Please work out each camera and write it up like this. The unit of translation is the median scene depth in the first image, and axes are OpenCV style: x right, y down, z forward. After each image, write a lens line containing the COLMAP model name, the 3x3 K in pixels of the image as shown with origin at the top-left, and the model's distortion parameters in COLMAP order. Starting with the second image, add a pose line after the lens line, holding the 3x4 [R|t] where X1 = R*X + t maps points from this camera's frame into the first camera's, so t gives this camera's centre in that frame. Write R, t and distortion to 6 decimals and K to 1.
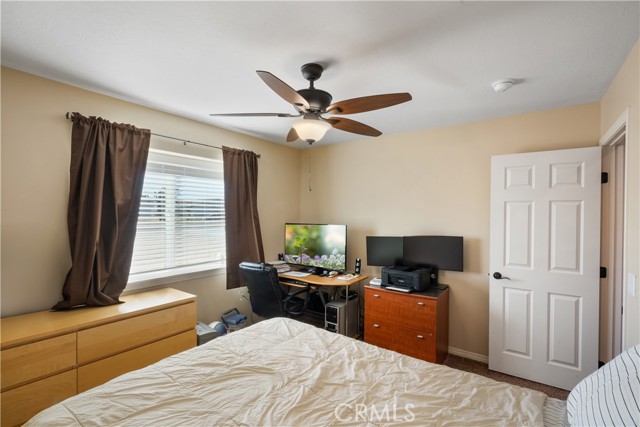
lens RADIAL K [[289.4, 0, 320.0], [0, 289.4, 213.5], [0, 0, 1]] dist [0.001438, 0.000256]
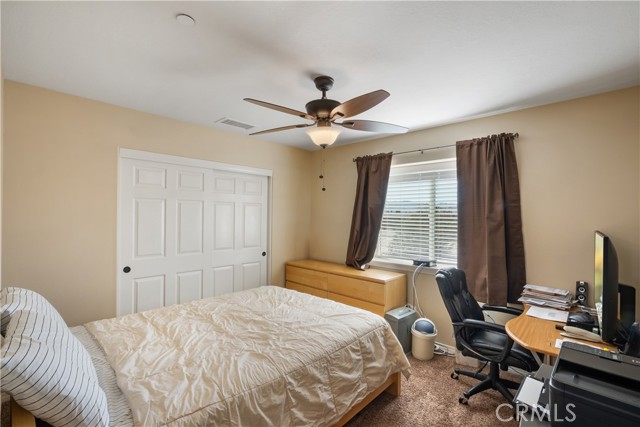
lens RADIAL K [[289.4, 0, 320.0], [0, 289.4, 213.5], [0, 0, 1]] dist [0.001438, 0.000256]
pose [[-0.131114, -0.006979, -0.991343, 0.816229], [-0.012029, 0.999913, -0.005448, 0.010762], [0.991294, 0.011210, -0.131187, 0.864636]]
